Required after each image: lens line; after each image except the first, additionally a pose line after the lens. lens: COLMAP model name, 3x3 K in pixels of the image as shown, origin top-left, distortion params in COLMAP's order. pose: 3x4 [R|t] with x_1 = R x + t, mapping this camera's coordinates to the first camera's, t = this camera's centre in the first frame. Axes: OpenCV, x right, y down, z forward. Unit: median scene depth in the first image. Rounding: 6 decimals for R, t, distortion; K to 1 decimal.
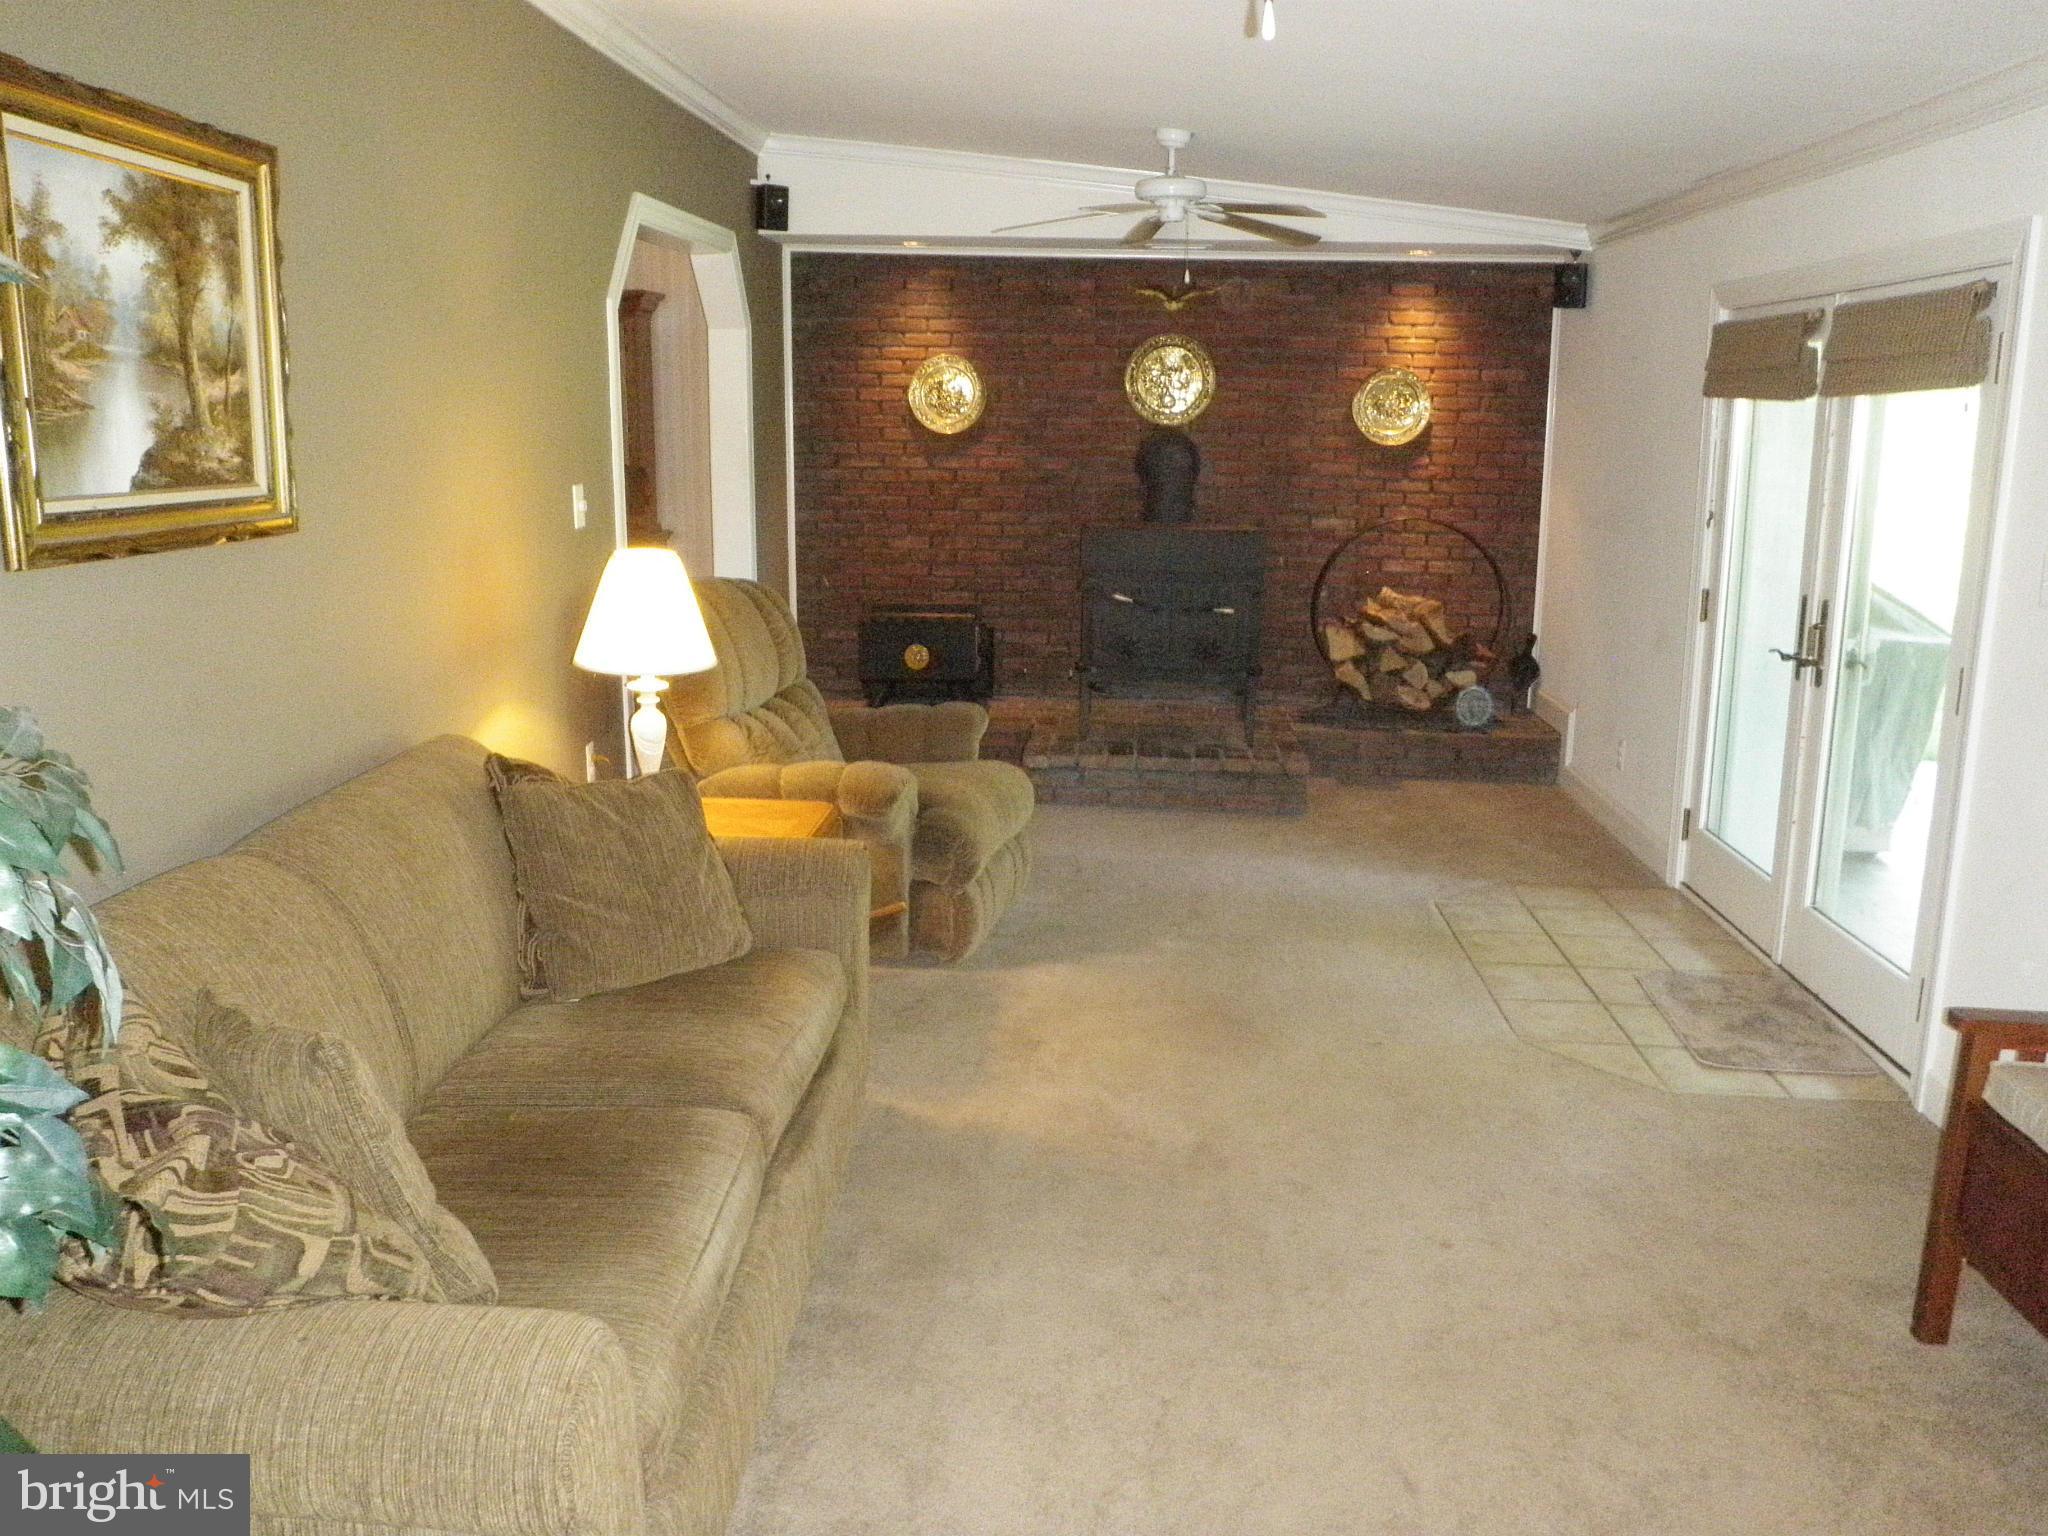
lens RADIAL K [[1640.4, 0, 1014.8], [0, 1640.4, 761.5], [0, 0, 1]] dist [-0.151004, 0.126003]
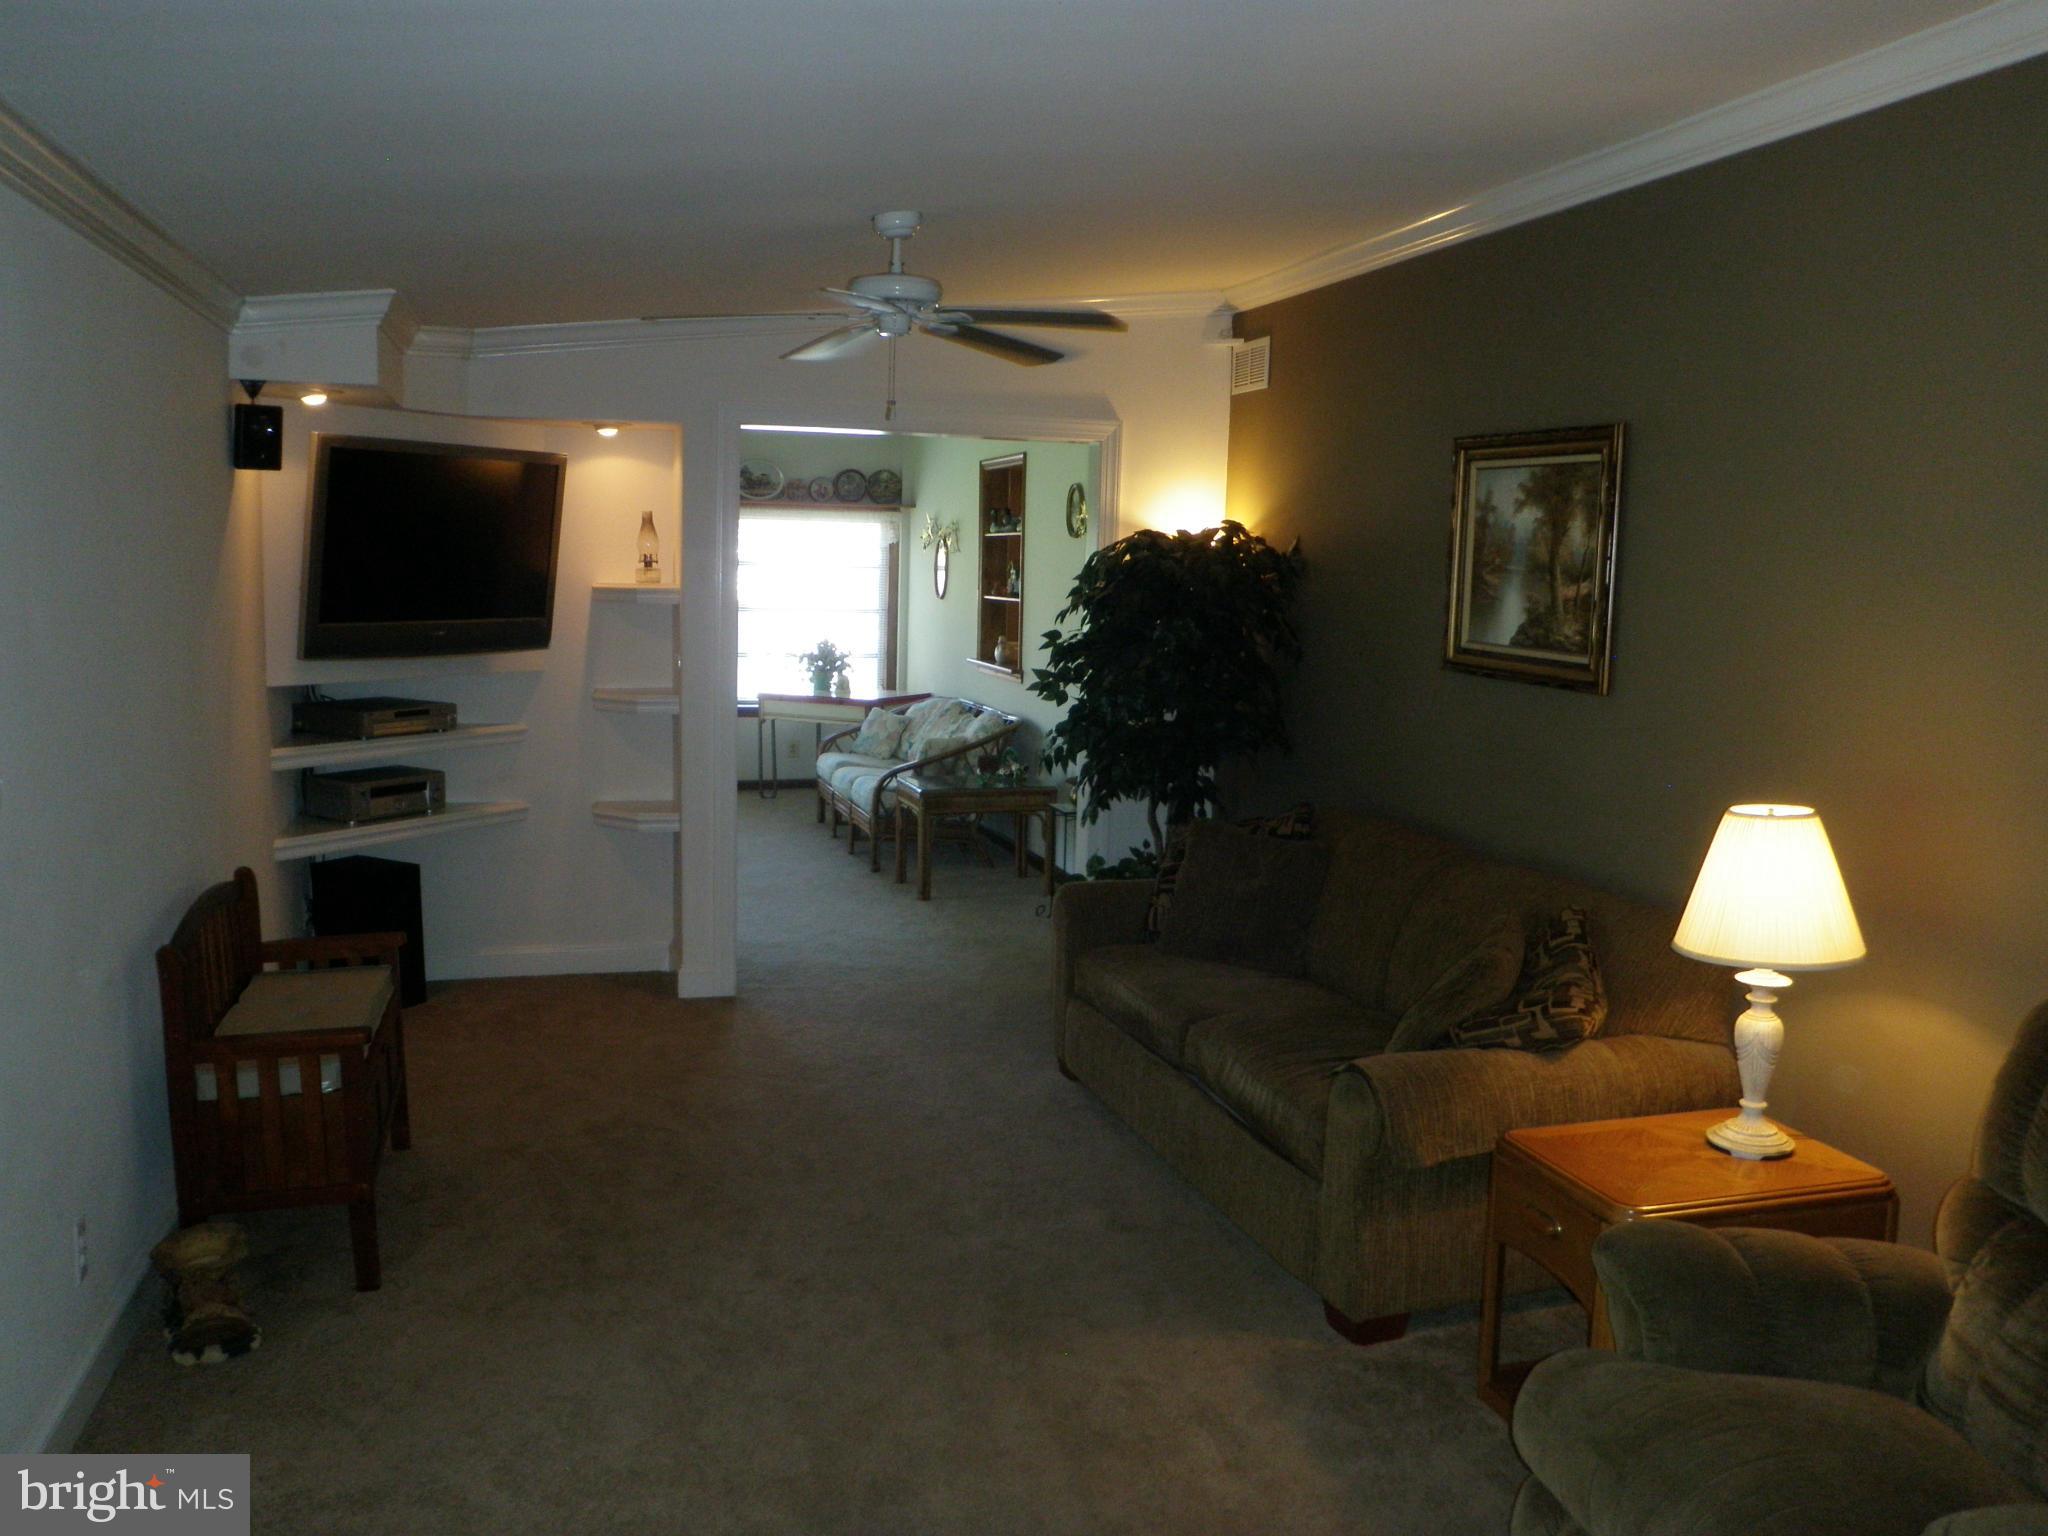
lens RADIAL K [[1640.4, 0, 1014.8], [0, 1640.4, 761.5], [0, 0, 1]] dist [-0.151004, 0.126003]
pose [[-0.931783, 0.008581, -0.362913, 0.610363], [-0.111273, 0.944845, 0.308035, -0.529265], [0.345540, 0.327405, -0.879436, 2.372172]]
